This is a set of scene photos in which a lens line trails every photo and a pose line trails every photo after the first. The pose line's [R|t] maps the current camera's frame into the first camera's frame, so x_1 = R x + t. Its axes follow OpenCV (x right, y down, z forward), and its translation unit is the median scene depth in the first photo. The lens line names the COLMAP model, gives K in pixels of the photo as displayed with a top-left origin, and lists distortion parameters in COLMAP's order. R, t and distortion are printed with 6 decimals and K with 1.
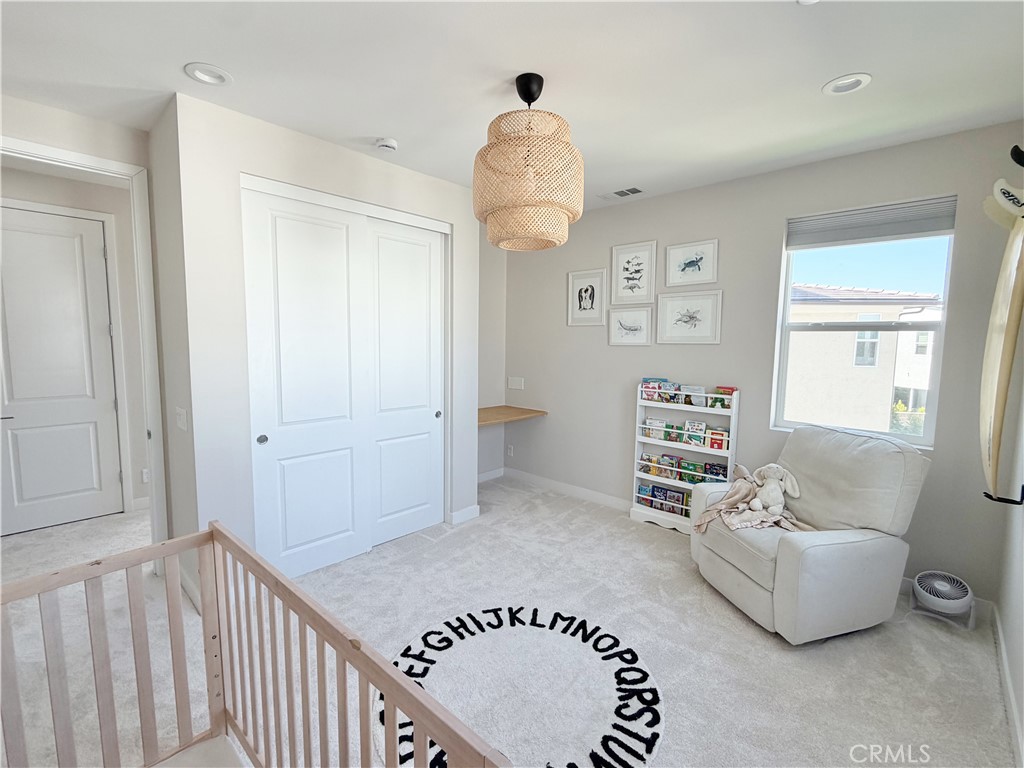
lens RADIAL K [[464.0, 0, 512.0], [0, 464.0, 384.0], [0, 0, 1]] dist [-0.001709, 0.000106]
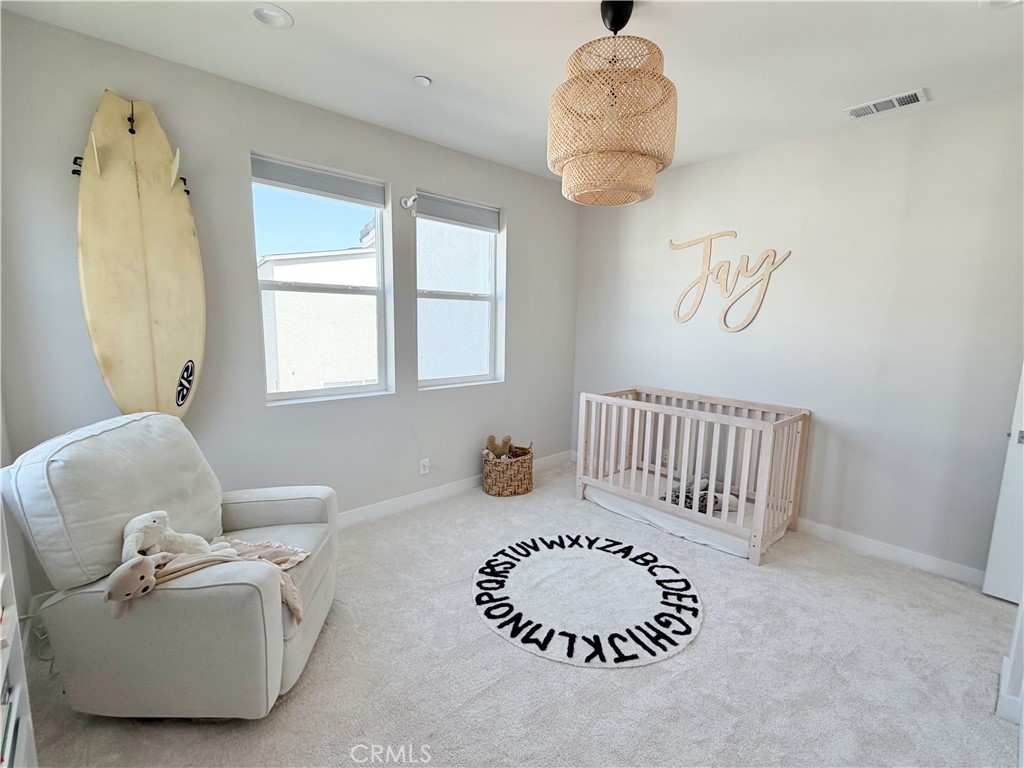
lens RADIAL K [[464.0, 0, 512.0], [0, 464.0, 384.0], [0, 0, 1]] dist [-0.001709, 0.000106]
pose [[-0.996447, -0.042246, 0.072865, 0.120125], [-0.023501, 0.970208, 0.241132, -0.152492], [-0.080881, 0.238563, -0.967753, 1.803311]]
